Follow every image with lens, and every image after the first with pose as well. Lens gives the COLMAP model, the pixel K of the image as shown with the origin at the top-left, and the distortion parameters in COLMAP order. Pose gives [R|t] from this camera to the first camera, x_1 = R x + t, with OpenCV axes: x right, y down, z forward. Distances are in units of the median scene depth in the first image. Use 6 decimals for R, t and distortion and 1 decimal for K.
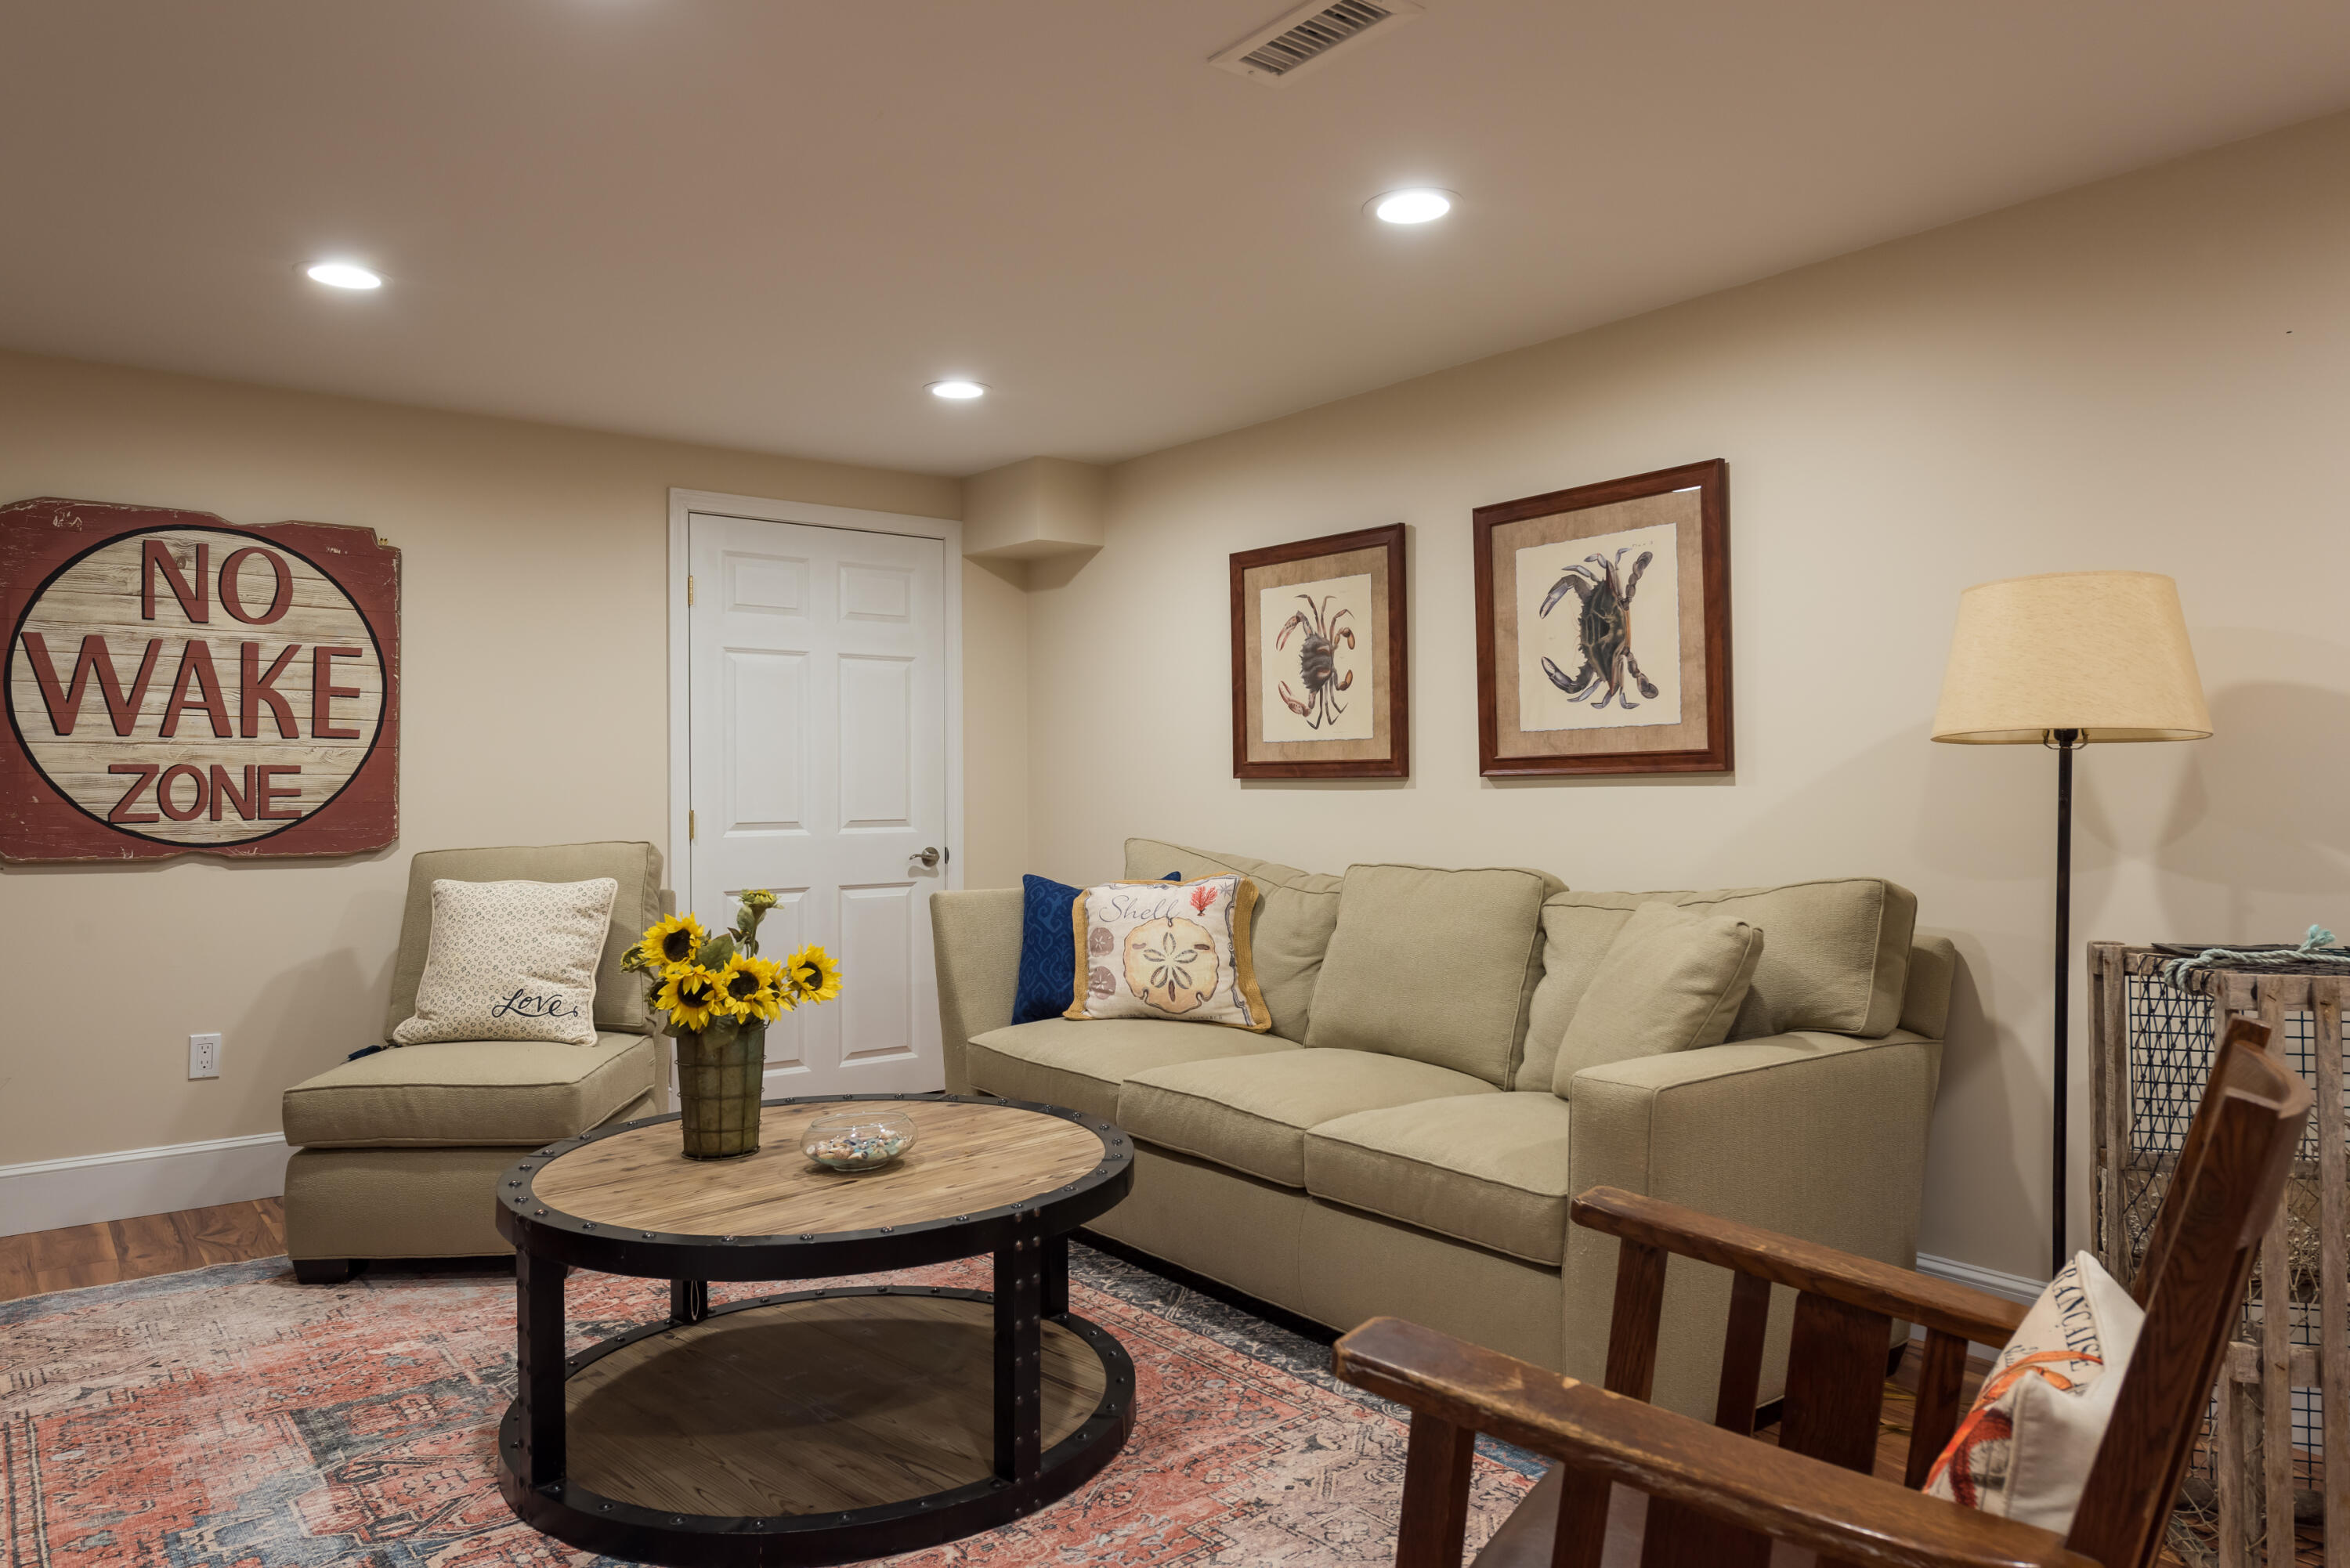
lens RADIAL K [[1528.6, 0, 1176.0], [0, 1528.6, 785.4], [0, 0, 1]] dist [0.025577, -0.011330]
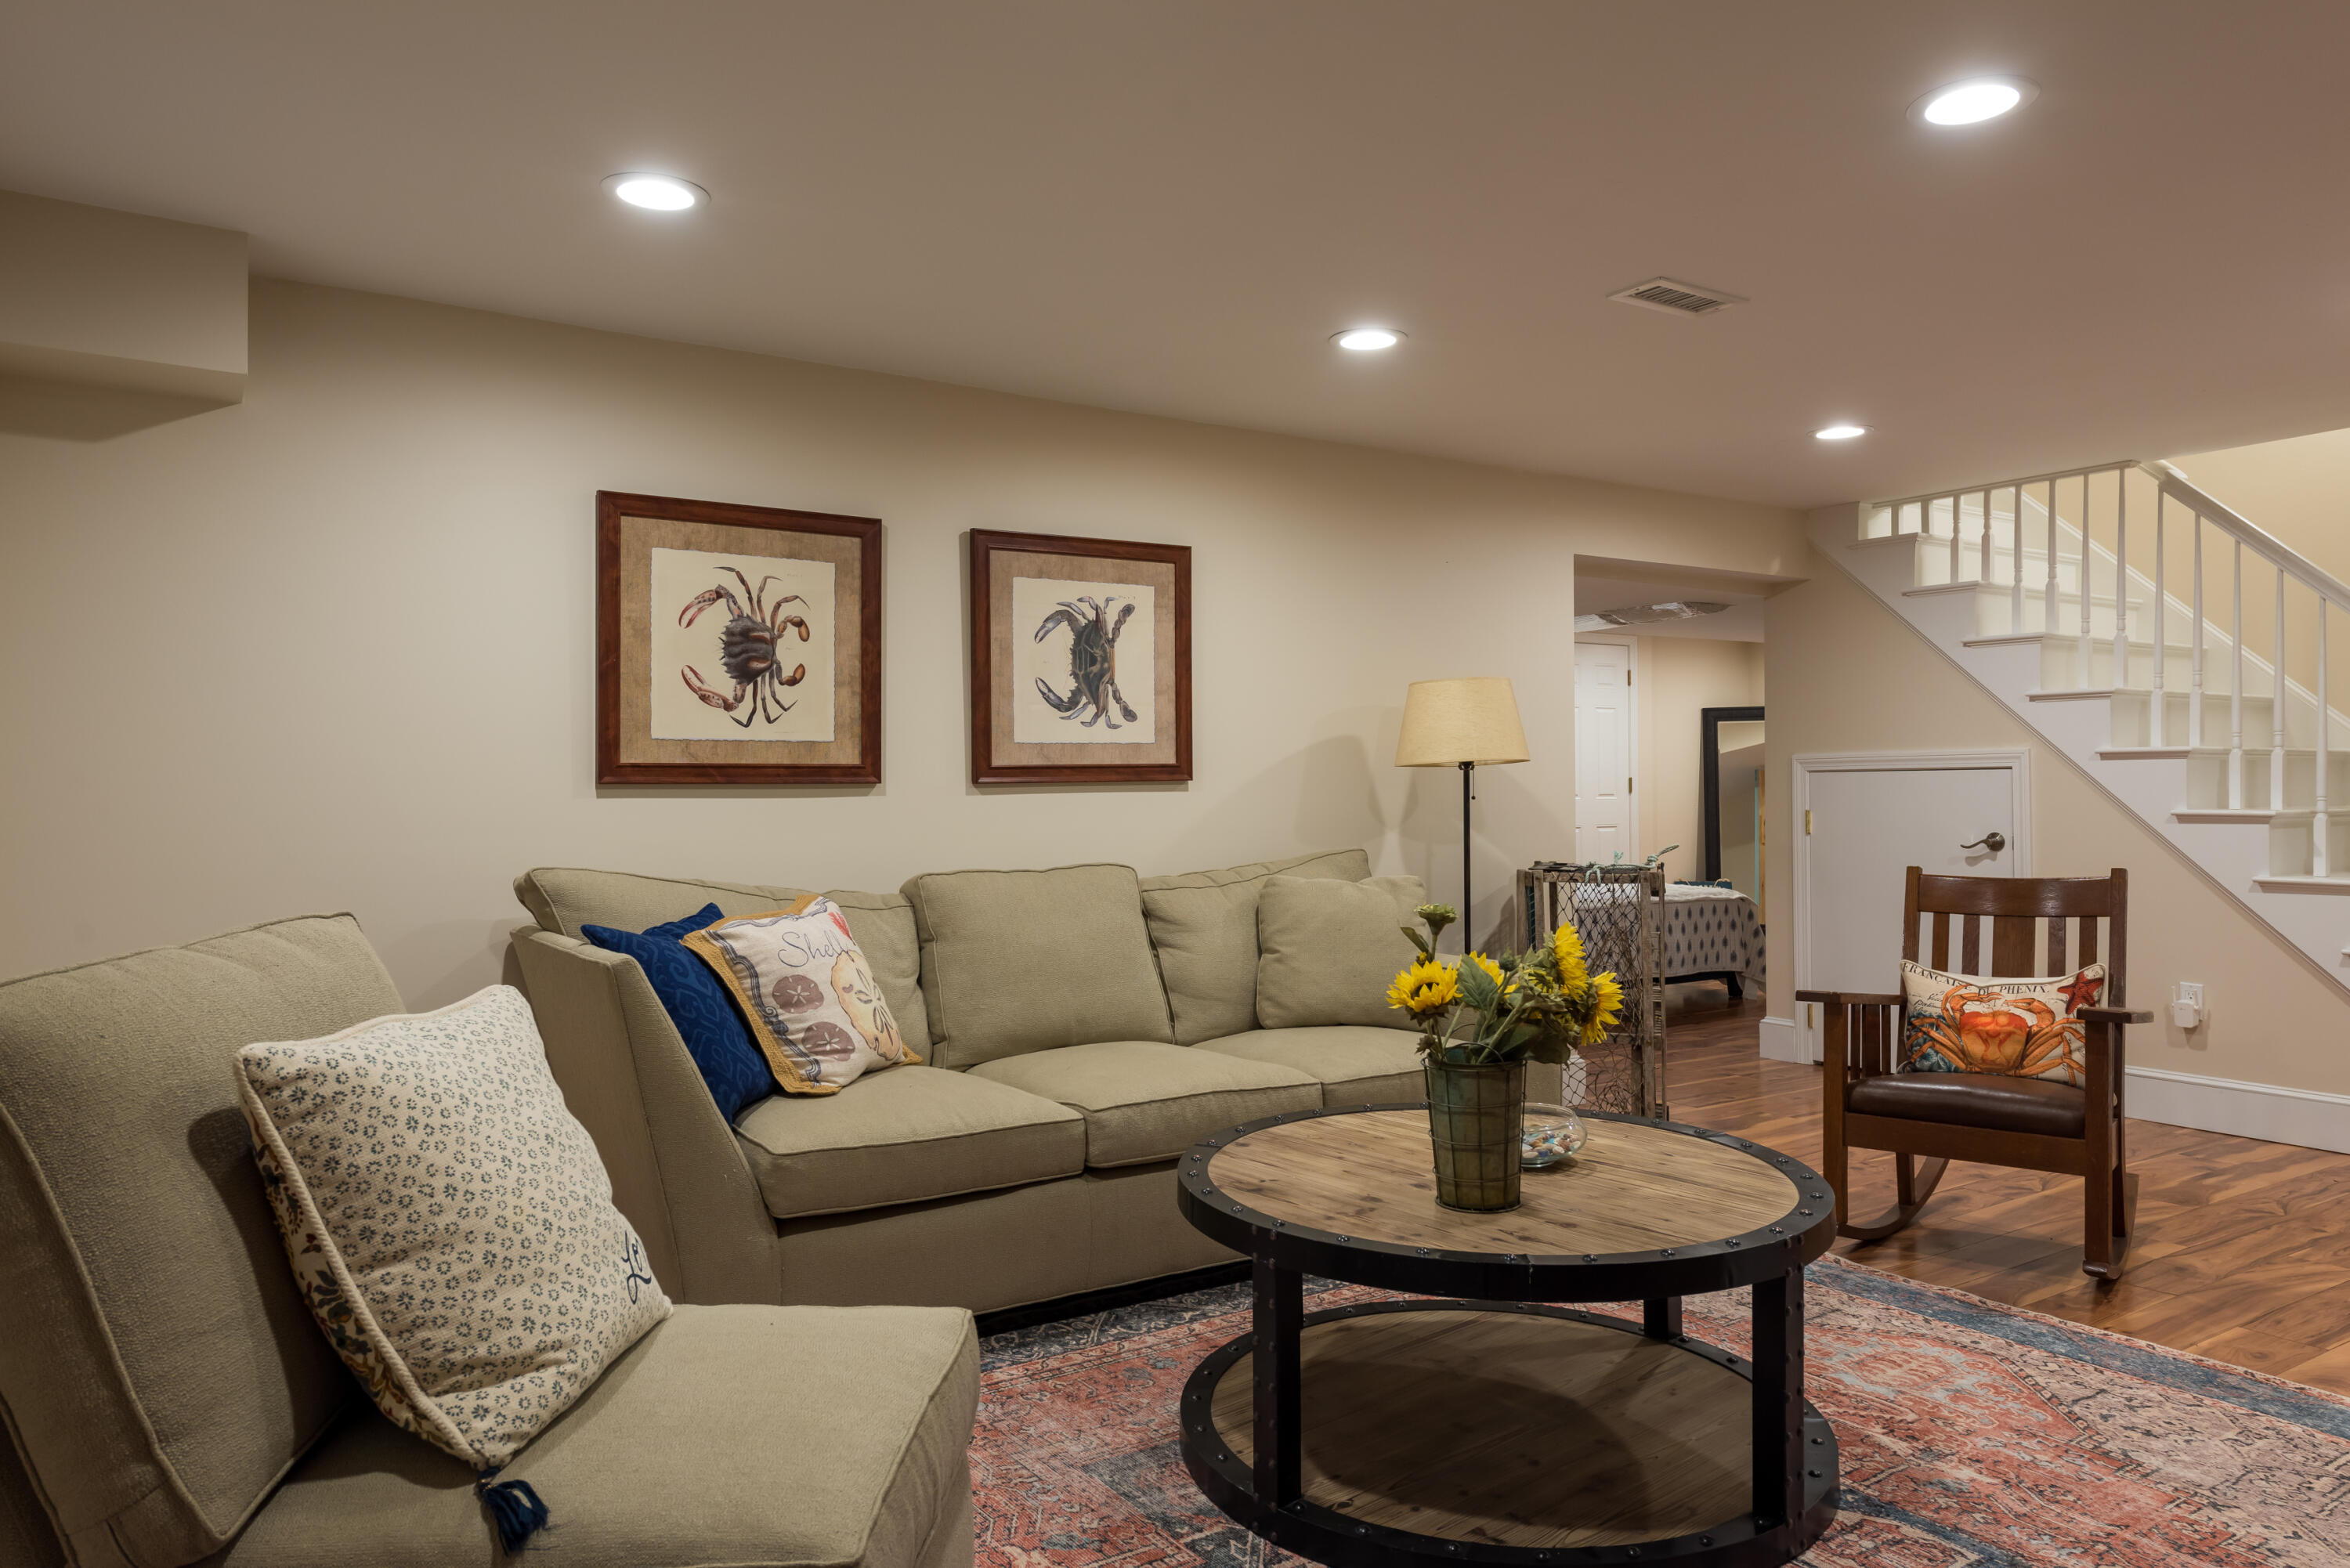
lens RADIAL K [[1528.6, 0, 1176.3], [0, 1528.6, 781.6], [0, 0, 1]] dist [0.025577, -0.011330]
pose [[0.096396, 0.006046, 0.995325, -0.879522], [0.002304, 0.999978, -0.006297, -0.000028], [-0.995340, 0.002900, 0.096380, 0.800378]]
